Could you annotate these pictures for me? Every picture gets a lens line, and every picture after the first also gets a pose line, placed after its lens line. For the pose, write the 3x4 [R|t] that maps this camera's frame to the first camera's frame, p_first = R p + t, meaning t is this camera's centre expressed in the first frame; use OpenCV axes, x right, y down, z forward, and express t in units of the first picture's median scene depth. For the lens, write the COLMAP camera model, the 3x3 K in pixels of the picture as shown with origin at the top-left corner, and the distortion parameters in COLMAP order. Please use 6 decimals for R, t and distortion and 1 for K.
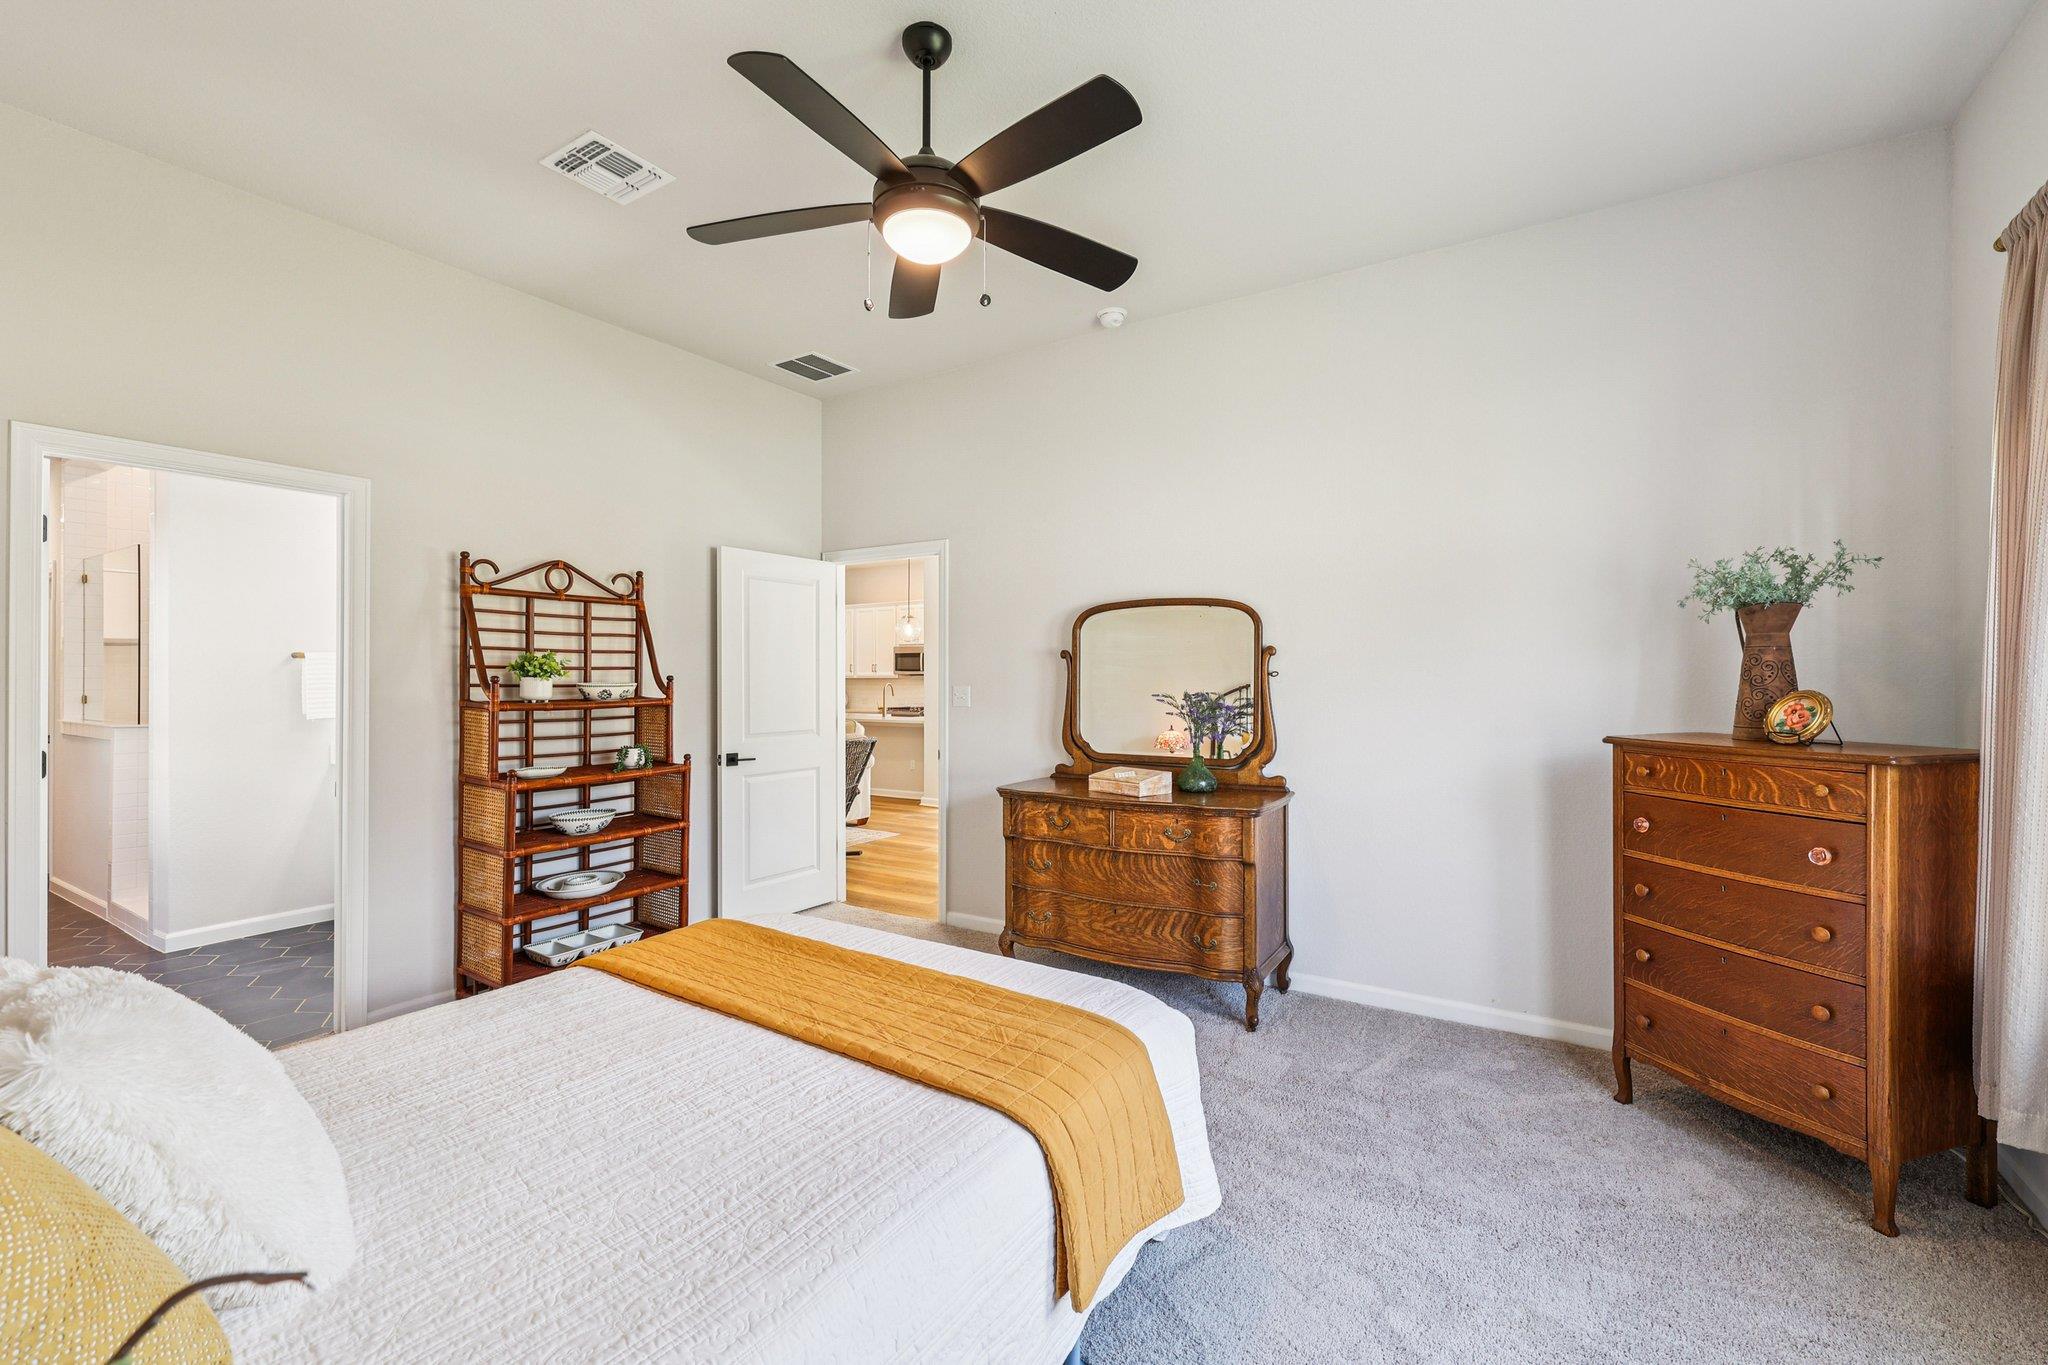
lens RADIAL K [[861.6, 0, 1010.3], [0, 861.6, 670.4], [0, 0, 1]] dist [-0.002680, 0.002479]
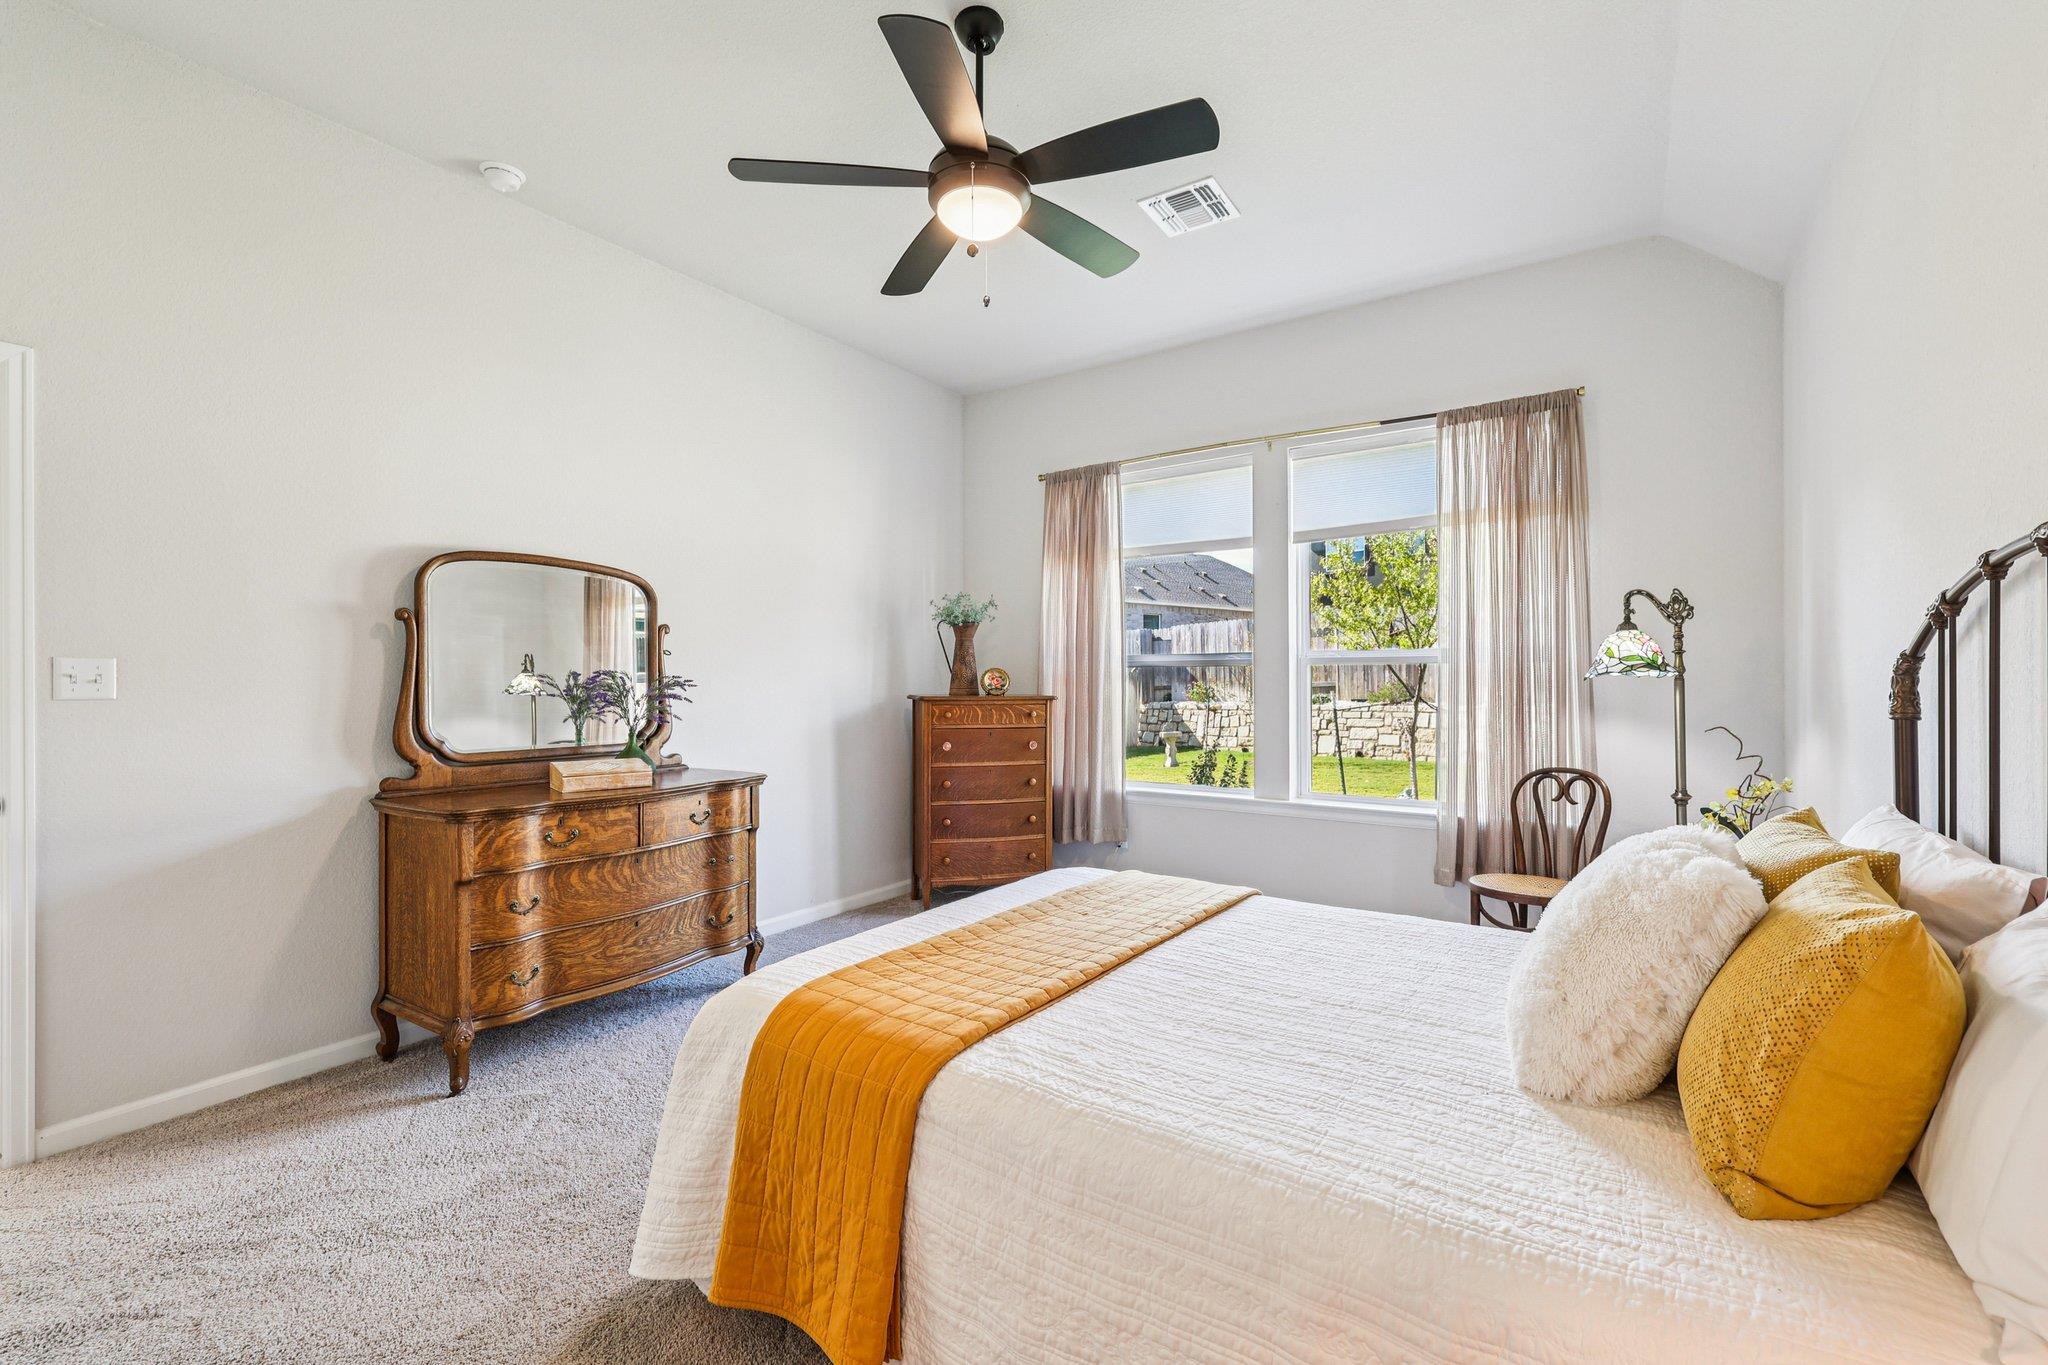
lens RADIAL K [[861.6, 0, 1041.0], [0, 861.6, 664.0], [0, 0, 1]] dist [-0.002680, 0.002479]
pose [[0.006066, 0.022323, 0.999732, -0.727896], [-0.008240, 0.999718, -0.022273, 0.037448], [-0.999948, -0.008103, 0.006248, 0.588483]]
